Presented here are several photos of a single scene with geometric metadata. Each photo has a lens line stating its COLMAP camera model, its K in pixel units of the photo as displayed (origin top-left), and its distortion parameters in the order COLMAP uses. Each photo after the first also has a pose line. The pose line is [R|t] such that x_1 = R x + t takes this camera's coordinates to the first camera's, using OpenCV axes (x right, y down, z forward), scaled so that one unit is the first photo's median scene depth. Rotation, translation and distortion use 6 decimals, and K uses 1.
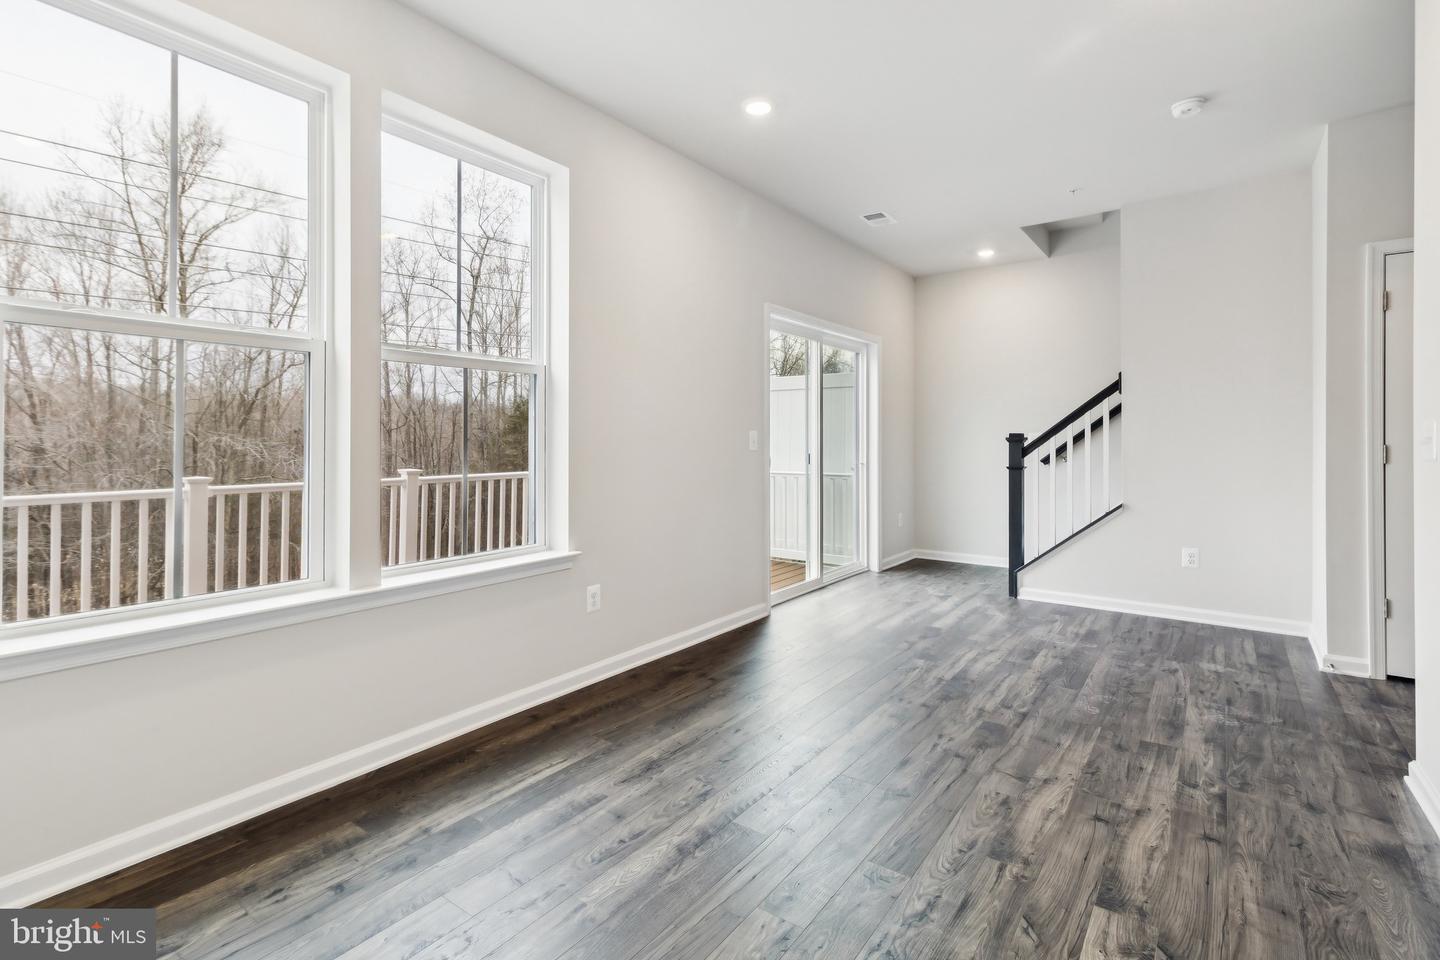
lens RADIAL K [[670.7, 0, 715.6], [0, 670.7, 449.9], [0, 0, 1]] dist [0.009459, -0.000002]
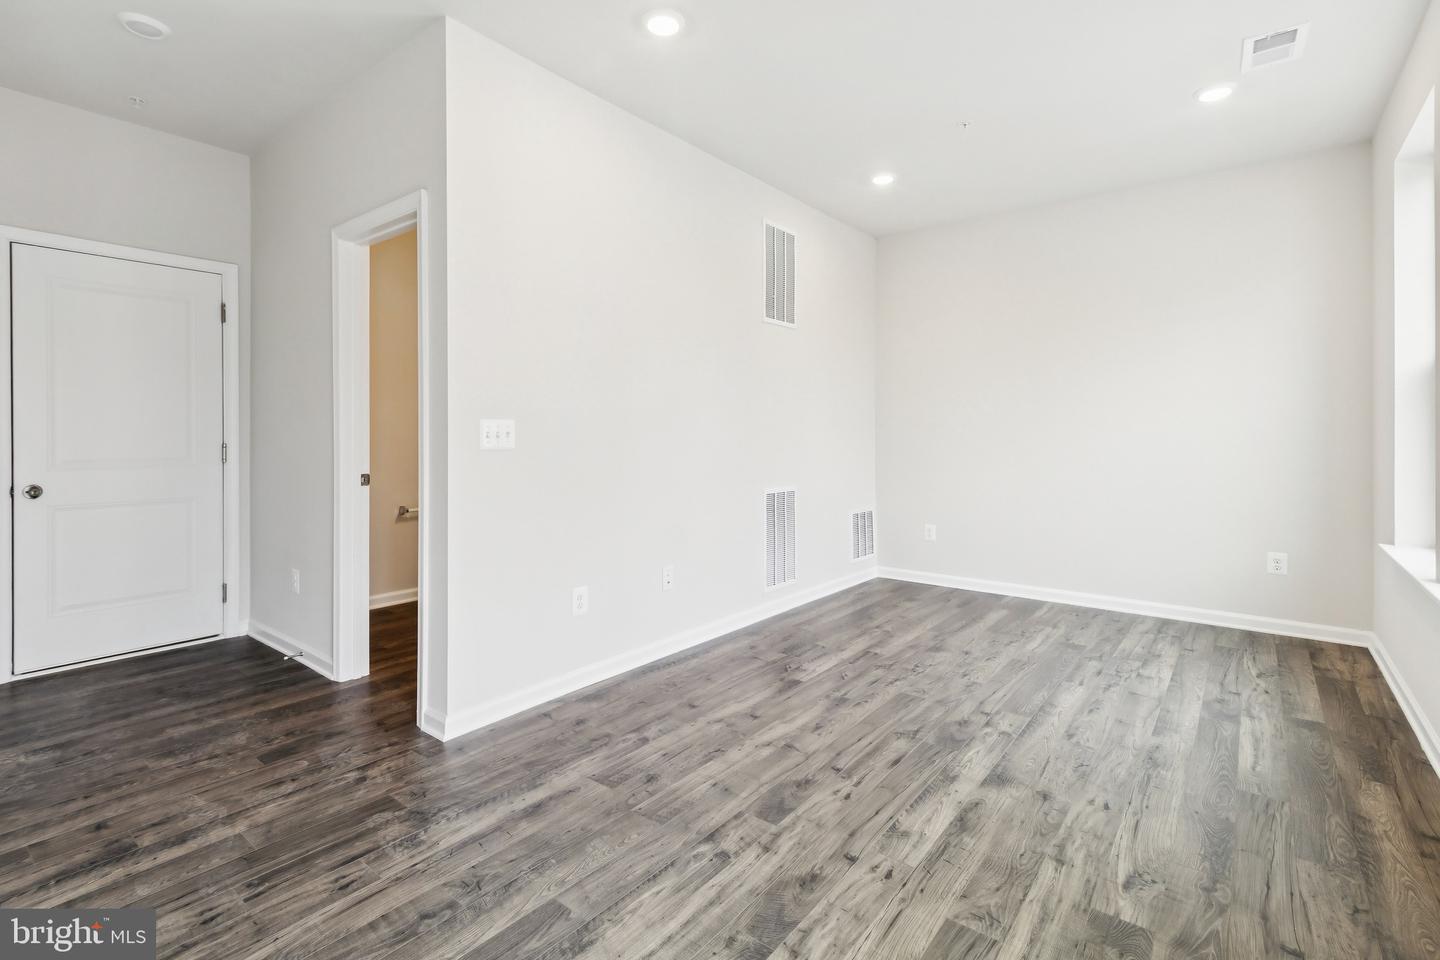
lens RADIAL K [[674.8, 0, 723.1], [0, 674.8, 430.5], [0, 0, 1]] dist [0.003294, 0.000326]
pose [[-0.999508, 0.000892, 0.031337, 0.475030], [0.001173, 0.999959, 0.008968, -0.028148], [-0.031328, 0.009001, -0.999469, 1.883750]]
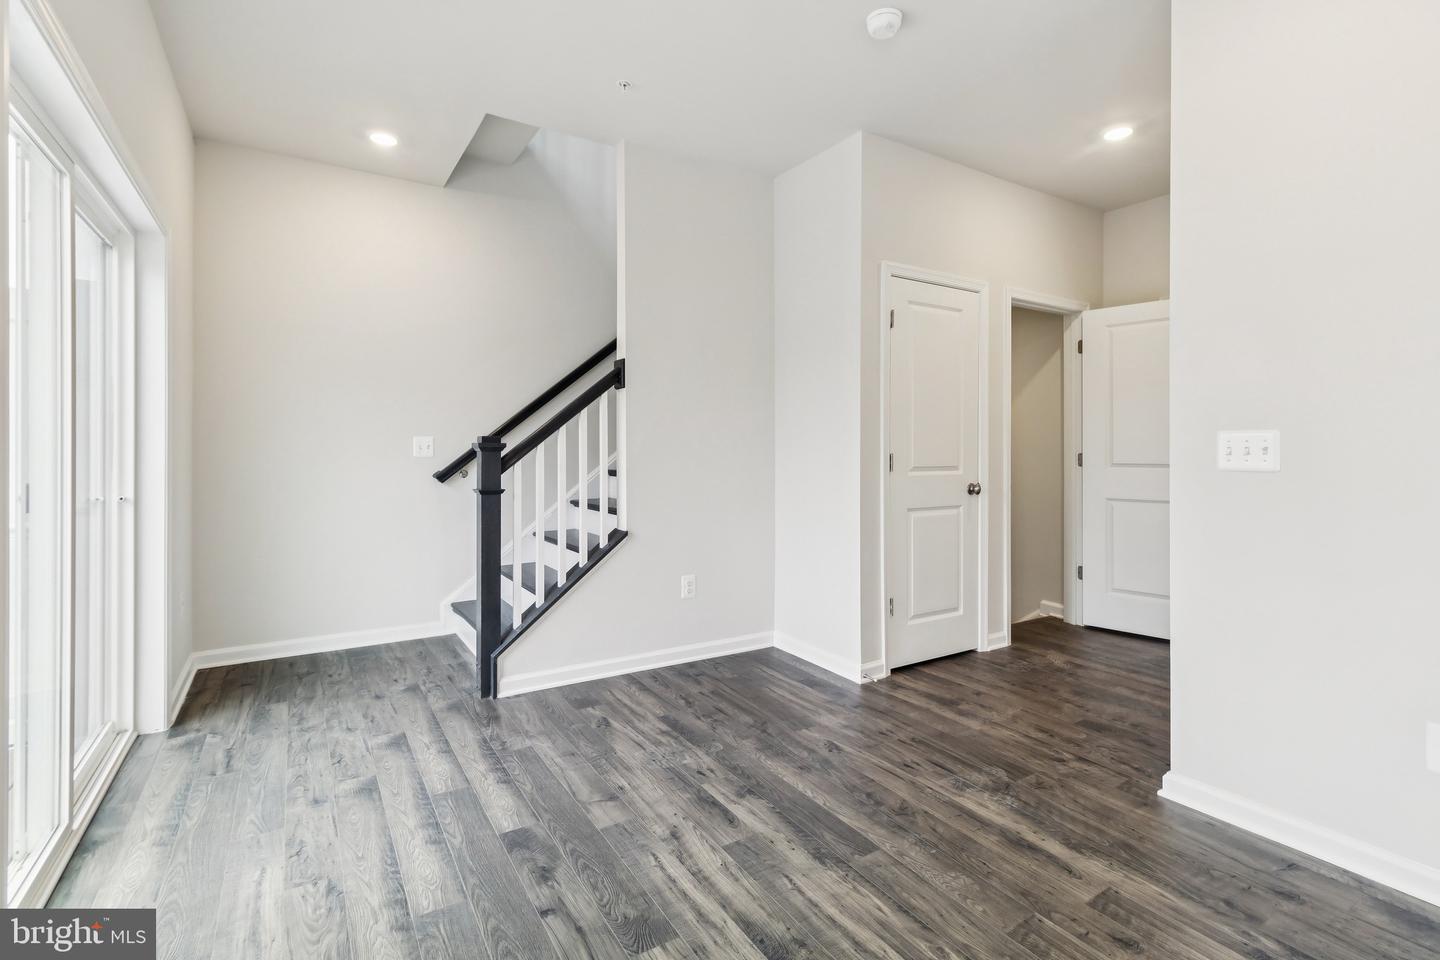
lens RADIAL K [[670.7, 0, 715.6], [0, 670.7, 449.9], [0, 0, 1]] dist [0.009459, -0.000002]
pose [[0.367126, -0.000642, 0.930171, -0.121887], [0.008862, 0.999957, -0.002808, -0.016811], [-0.930129, 0.009274, 0.367116, 1.116024]]
